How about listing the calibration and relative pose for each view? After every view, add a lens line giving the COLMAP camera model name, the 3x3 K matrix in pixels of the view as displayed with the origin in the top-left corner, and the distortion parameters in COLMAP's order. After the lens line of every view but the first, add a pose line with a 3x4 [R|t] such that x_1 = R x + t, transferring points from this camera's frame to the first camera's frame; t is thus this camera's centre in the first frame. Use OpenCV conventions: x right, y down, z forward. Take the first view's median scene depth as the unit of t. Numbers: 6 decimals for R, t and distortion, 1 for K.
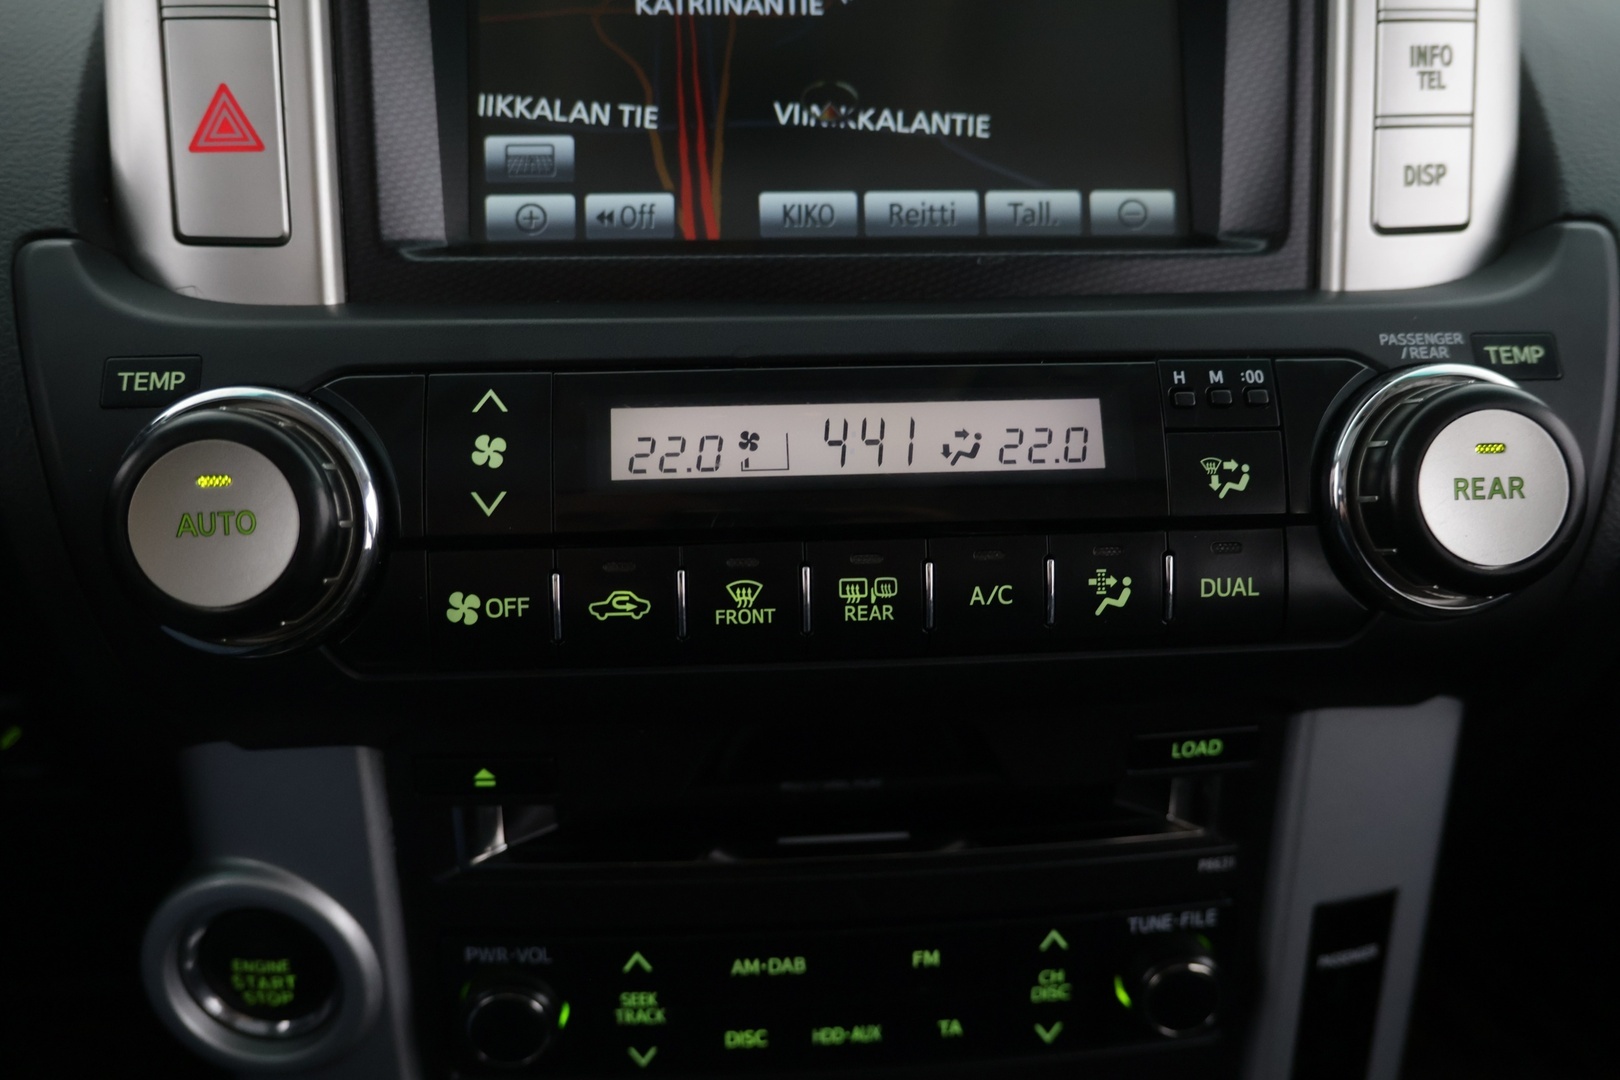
lens RADIAL K [[1369.7, 0, 805.4], [0, 1369.7, 543.8], [0, 0, 1]] dist [-0.039569, 0.040406]
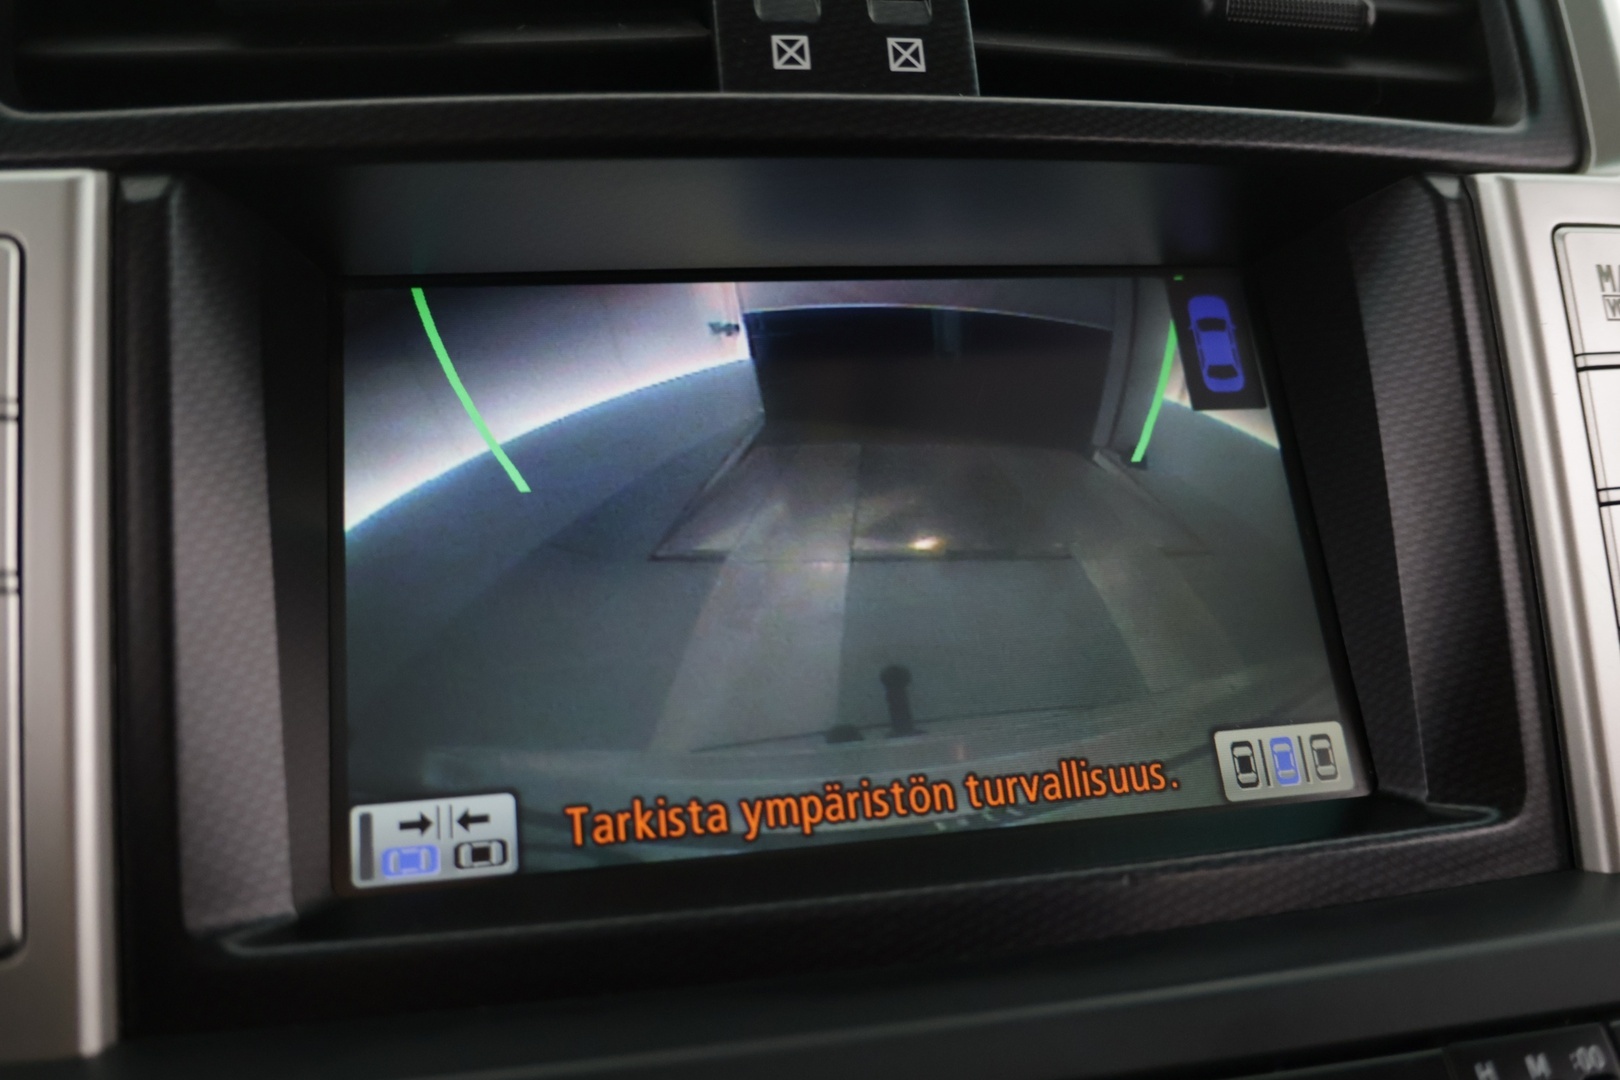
lens RADIAL K [[1369.7, 0, 808.5], [0, 1369.7, 542.5], [0, 0, 1]] dist [-0.039569, 0.040406]
pose [[0.991787, -0.045805, 0.119420, -0.091490], [0.074289, 0.966335, -0.246330, -0.201483], [-0.104117, 0.253179, 0.961801, 0.316888]]
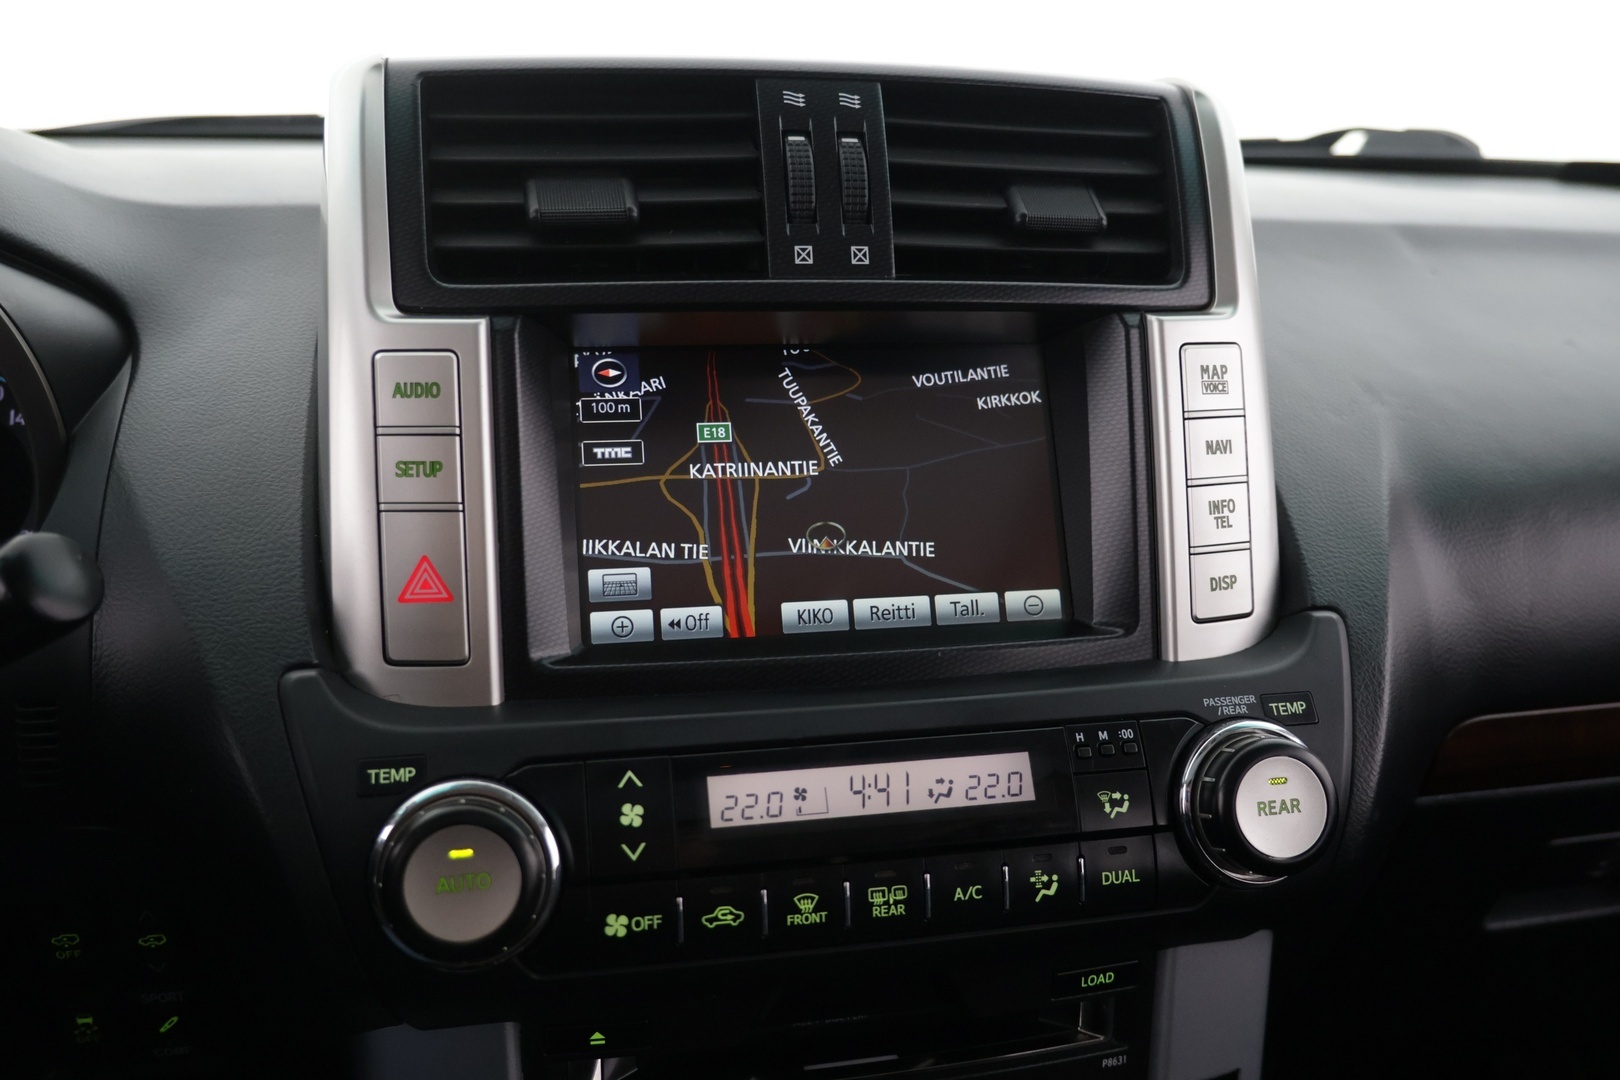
lens RADIAL K [[1369.7, 0, 809.0], [0, 1369.7, 538.9], [0, 0, 1]] dist [-0.039569, 0.040406]
pose [[0.990350, -0.021561, 0.136899, -0.198709], [0.038403, 0.991835, -0.121606, -0.146938], [-0.133159, 0.125690, 0.983092, -0.419614]]
